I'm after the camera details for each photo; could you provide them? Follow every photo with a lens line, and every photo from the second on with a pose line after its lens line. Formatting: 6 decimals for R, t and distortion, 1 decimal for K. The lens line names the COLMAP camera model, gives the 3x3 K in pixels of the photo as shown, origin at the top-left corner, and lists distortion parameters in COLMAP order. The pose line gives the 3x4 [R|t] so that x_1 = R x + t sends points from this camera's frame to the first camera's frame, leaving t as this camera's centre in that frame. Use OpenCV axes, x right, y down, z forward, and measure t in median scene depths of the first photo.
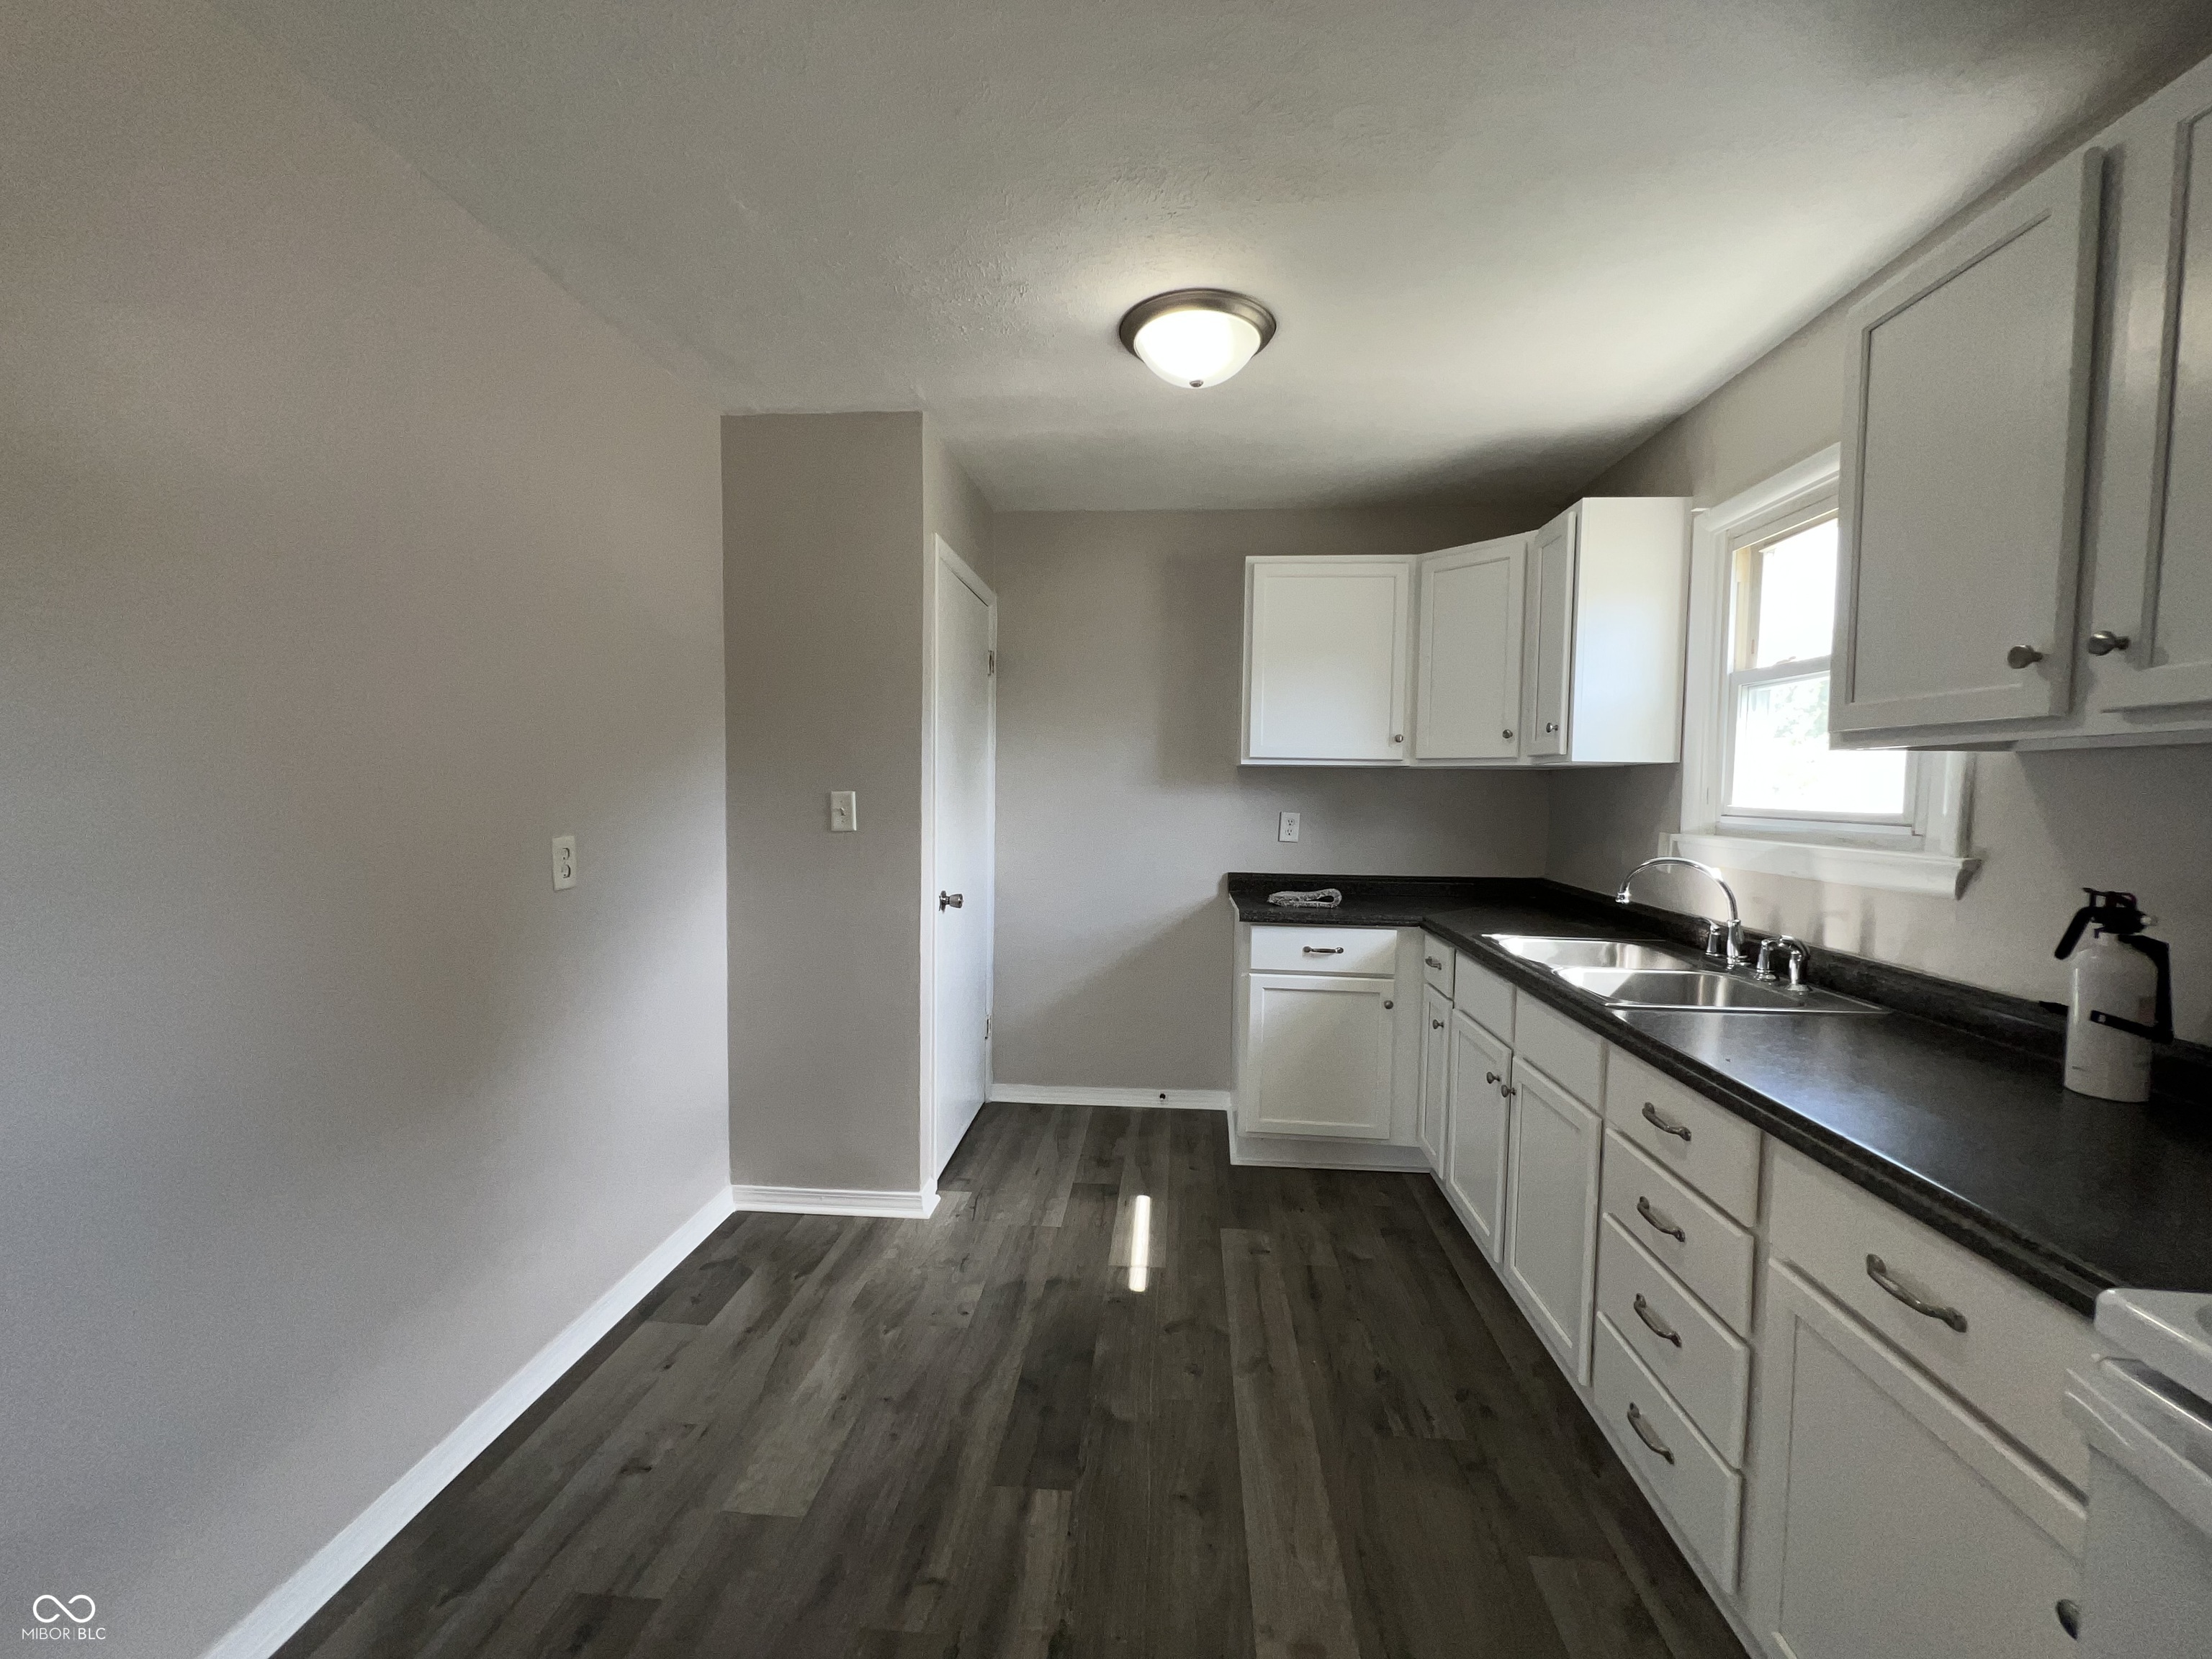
lens RADIAL K [[882.8, 0, 1106.0], [0, 882.8, 829.5], [0, 0, 1]] dist [-0.000049, 0.000012]
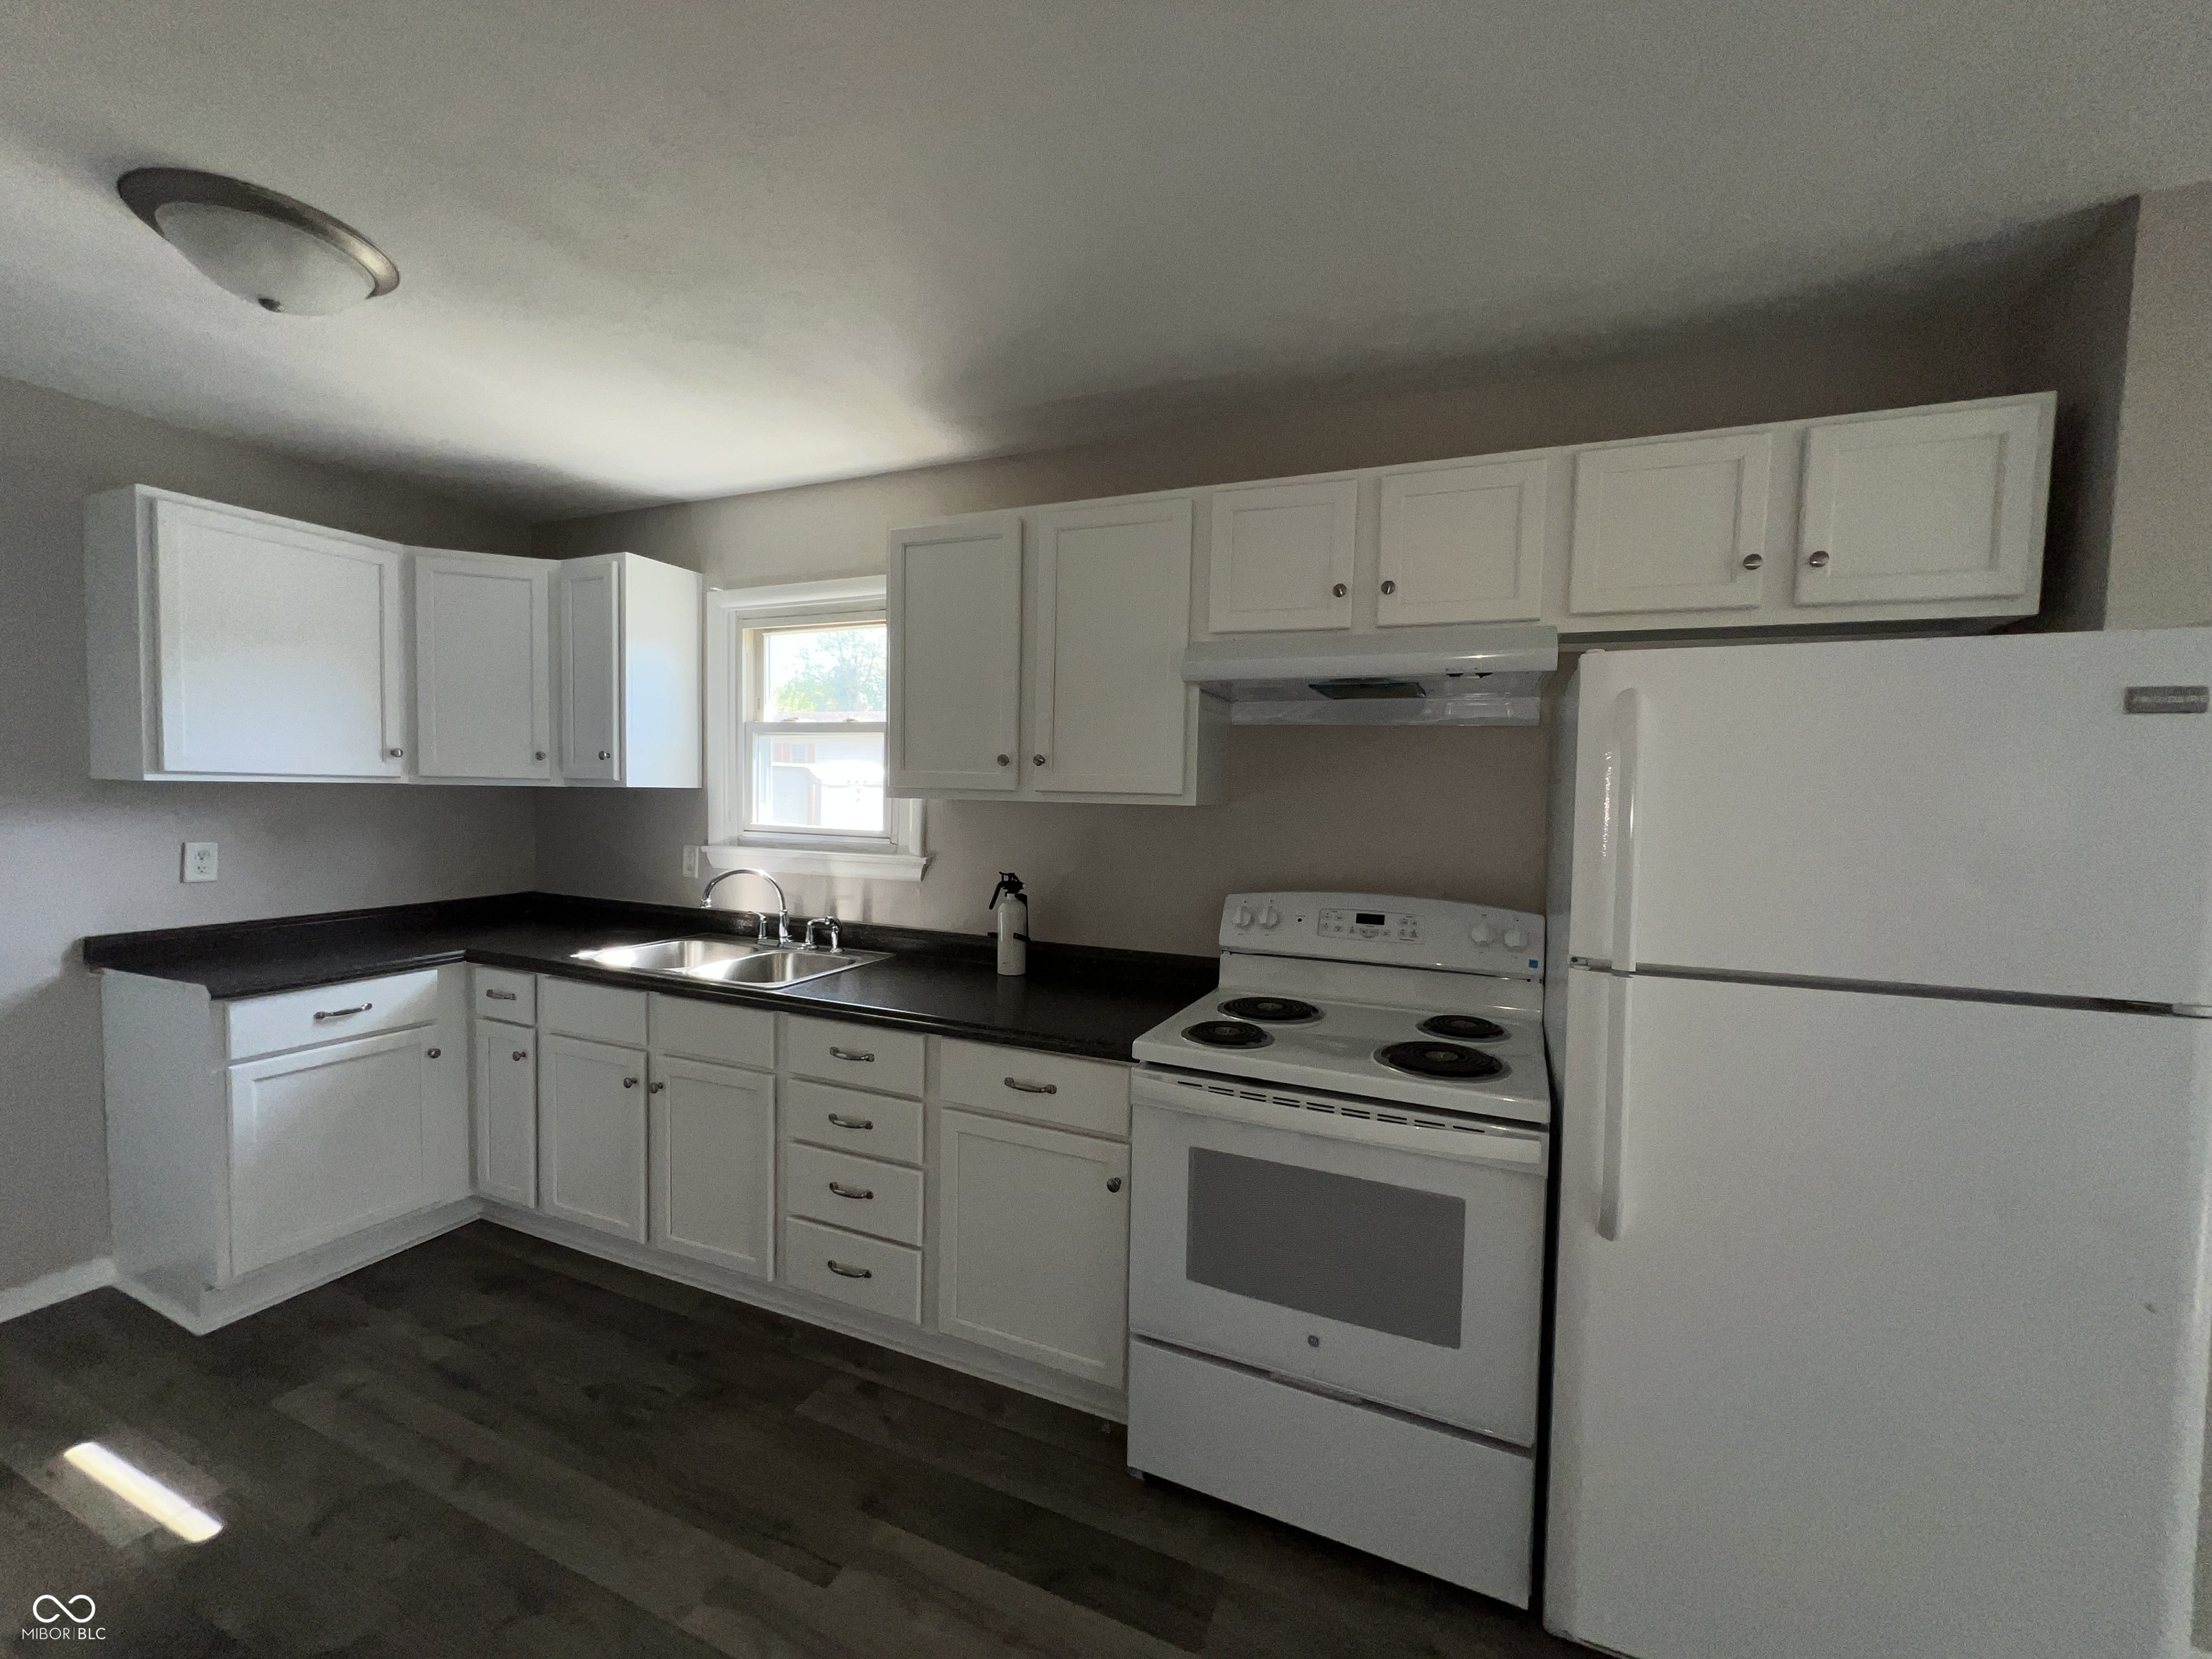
lens RADIAL K [[885.7, 0, 1106.0], [0, 885.7, 829.5], [0, 0, 1]] dist [-0.000861, 0.000063]
pose [[0.322093, -0.049141, 0.945432, -0.397934], [0.030828, 0.998667, 0.041405, -0.060361], [-0.946206, 0.015810, 0.323179, 0.076530]]
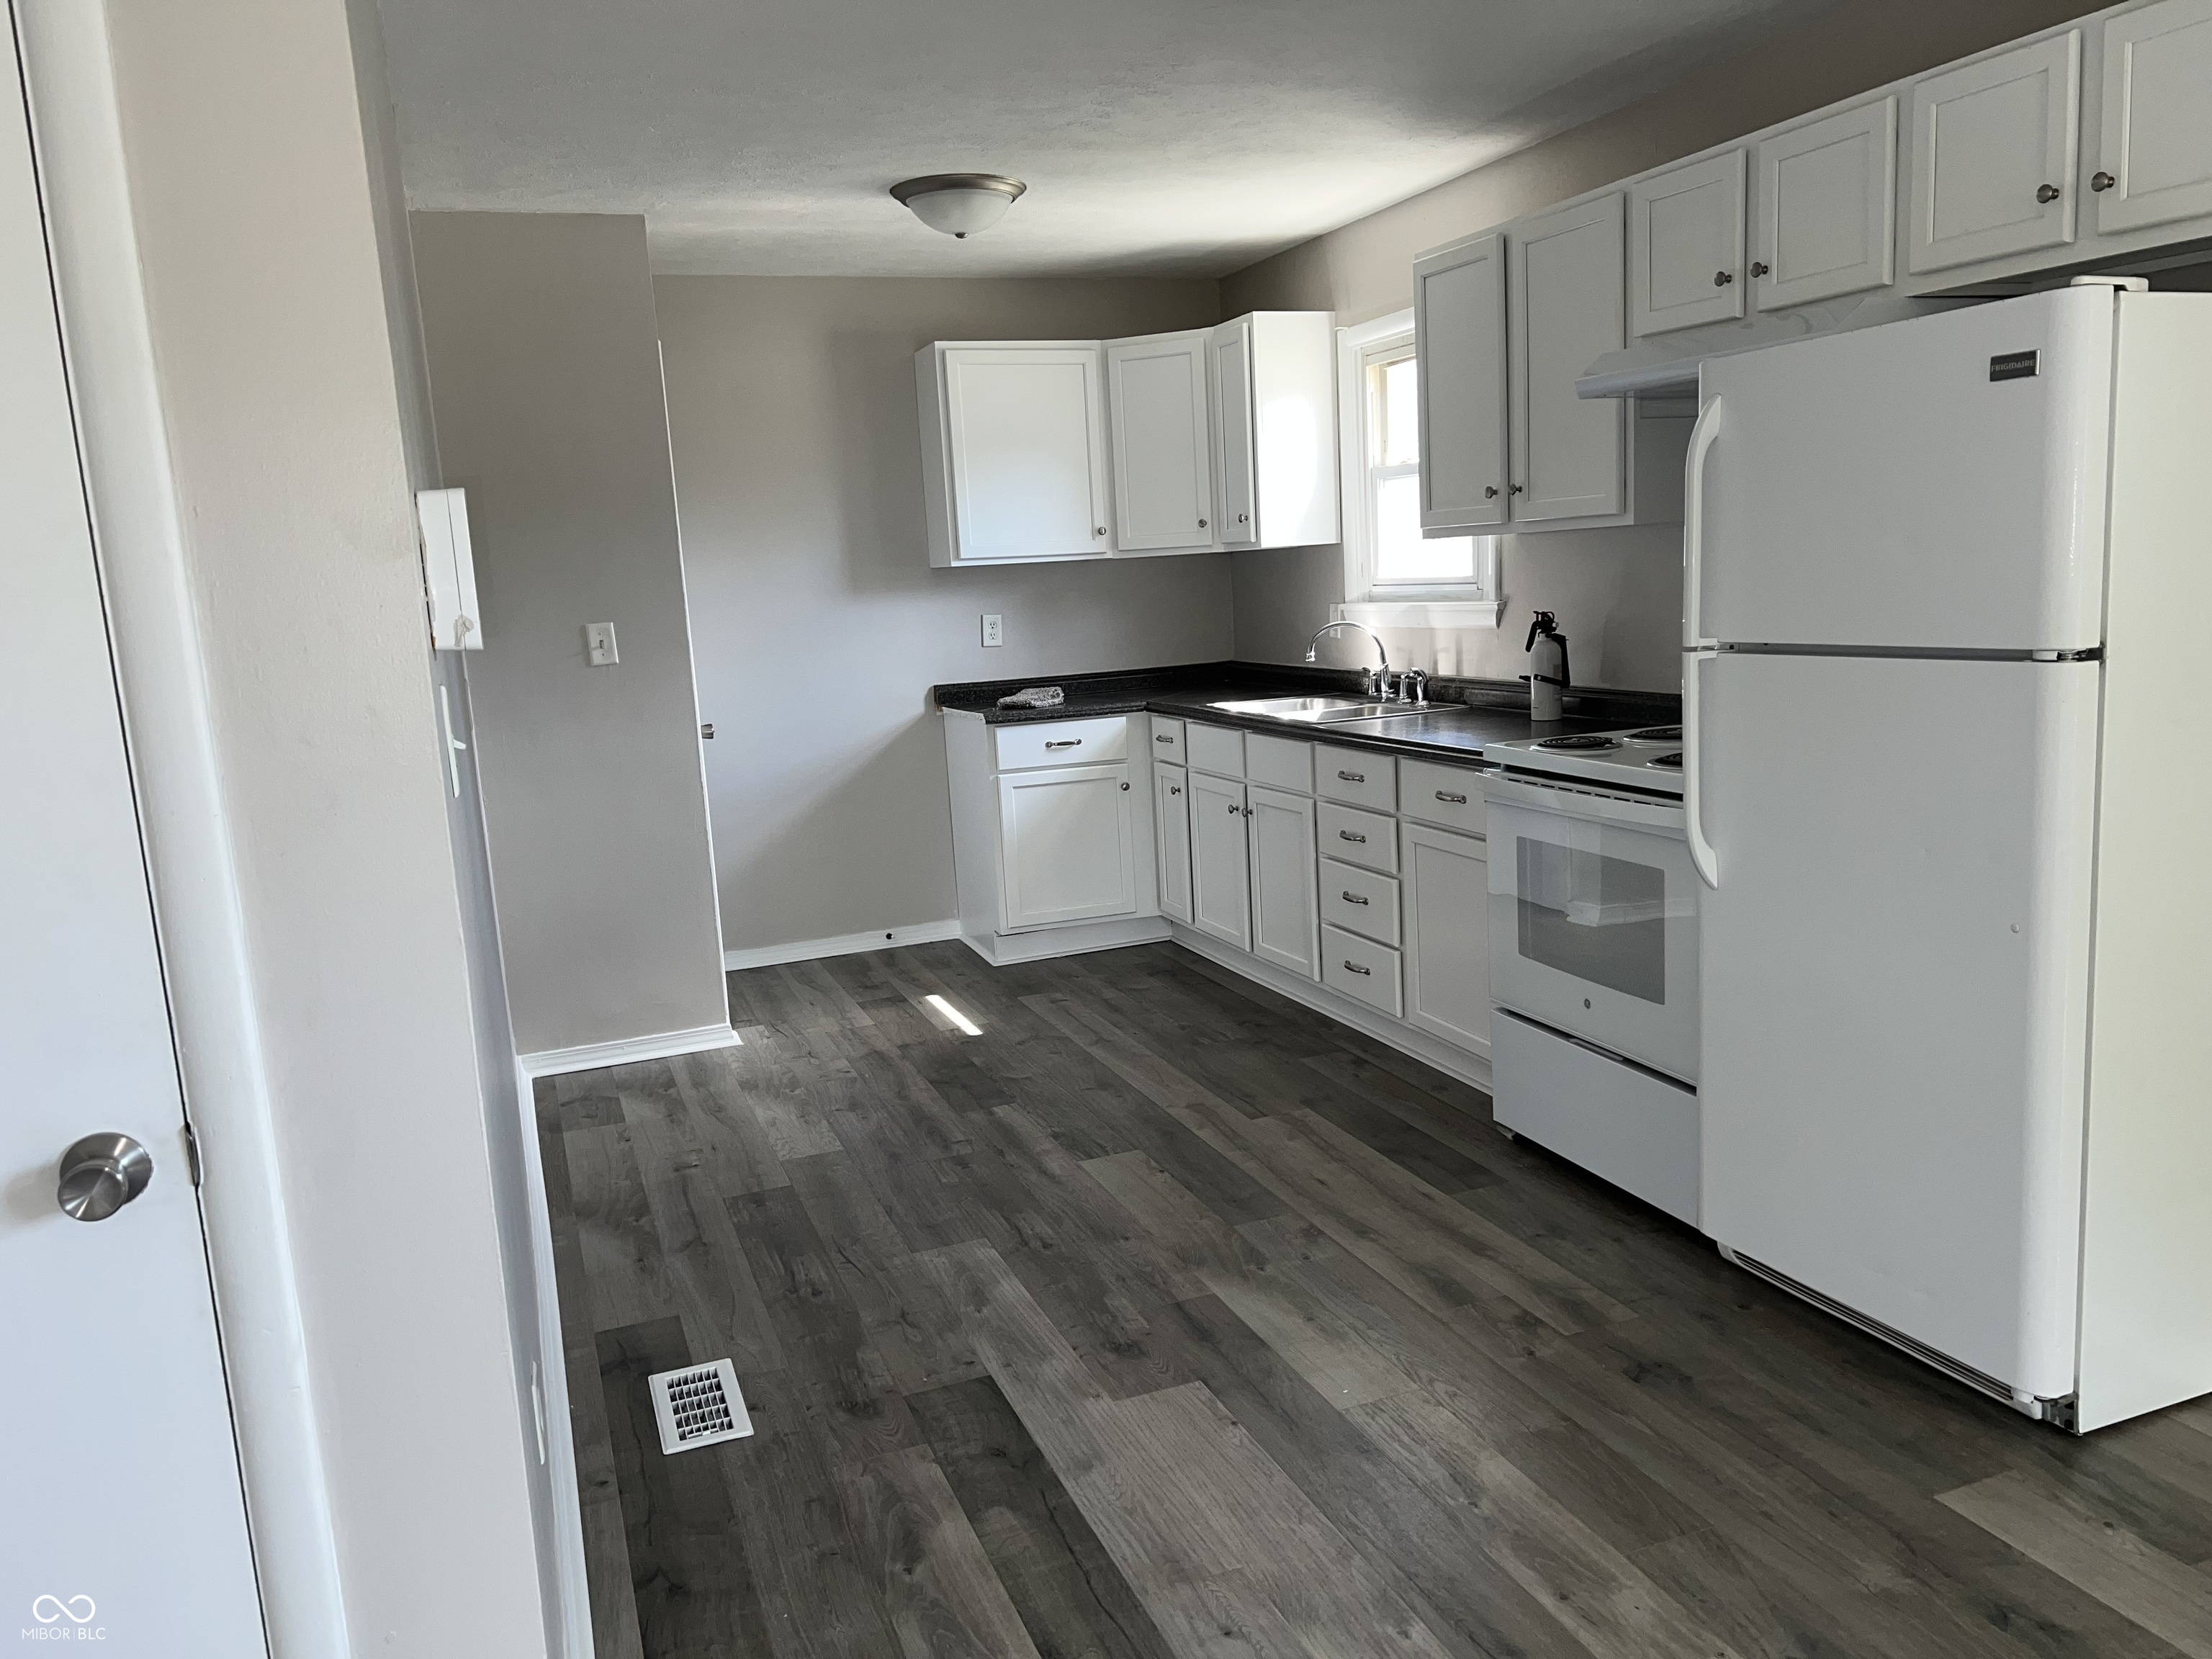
lens RADIAL K [[1621.8, 0, 1106.0], [0, 1621.8, 829.5], [0, 0, 1]] dist [0.126005, -0.201946]
pose [[0.903019, -0.131464, 0.408990, -0.677213], [0.089239, 0.988663, 0.120758, 0.013774], [-0.420229, -0.072549, 0.904513, -1.021663]]
